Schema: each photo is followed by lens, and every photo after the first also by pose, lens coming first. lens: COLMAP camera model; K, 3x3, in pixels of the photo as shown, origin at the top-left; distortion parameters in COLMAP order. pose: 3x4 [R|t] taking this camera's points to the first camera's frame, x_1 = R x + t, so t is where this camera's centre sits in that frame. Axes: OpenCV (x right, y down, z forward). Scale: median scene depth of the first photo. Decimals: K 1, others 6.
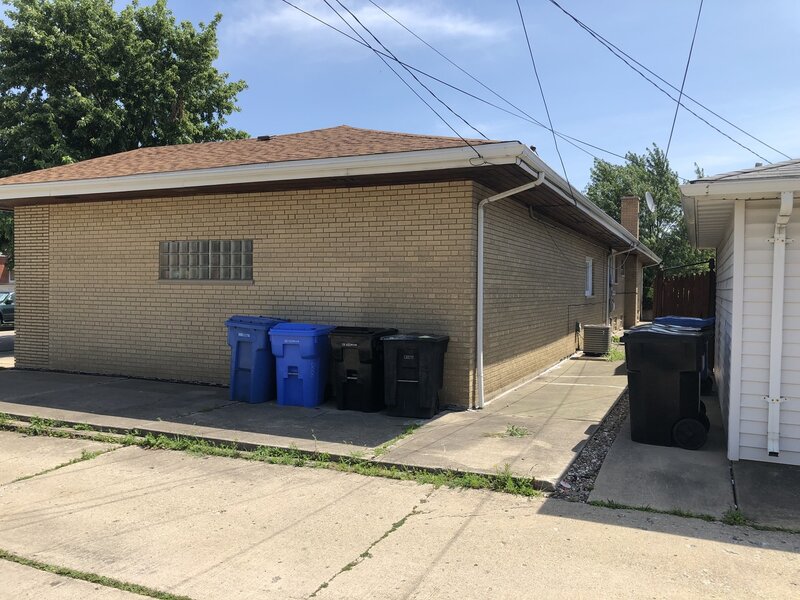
lens RADIAL K [[659.7, 0, 400.8], [0, 659.7, 319.2], [0, 0, 1]] dist [0.029626, -0.008289]
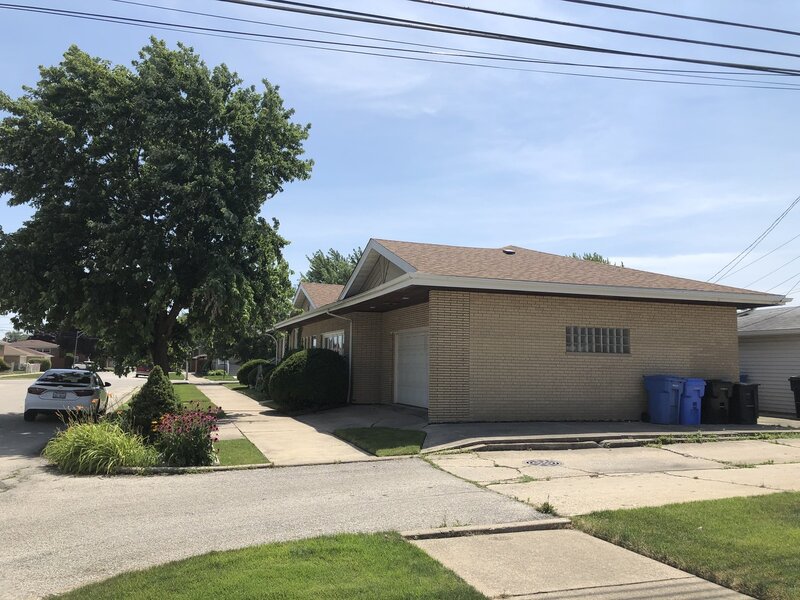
lens RADIAL K [[659.7, 0, 400.8], [0, 659.7, 319.2], [0, 0, 1]] dist [0.029626, -0.008289]
pose [[0.727846, 0.051344, 0.683815, -1.716445], [0.023885, 0.994690, -0.100108, 0.006515], [-0.685324, 0.089196, 0.722755, 0.194817]]
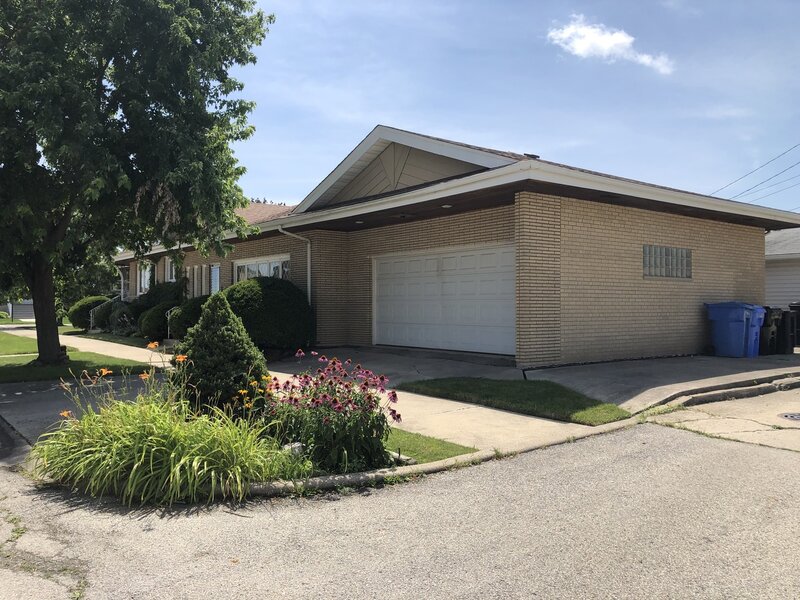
lens RADIAL K [[659.7, 0, 400.8], [0, 659.7, 319.2], [0, 0, 1]] dist [0.029626, -0.008289]
pose [[0.474732, -0.026698, 0.879725, -1.727019], [0.047223, 0.998873, 0.004831, -0.007975], [-0.878863, 0.039250, 0.475458, 0.855854]]
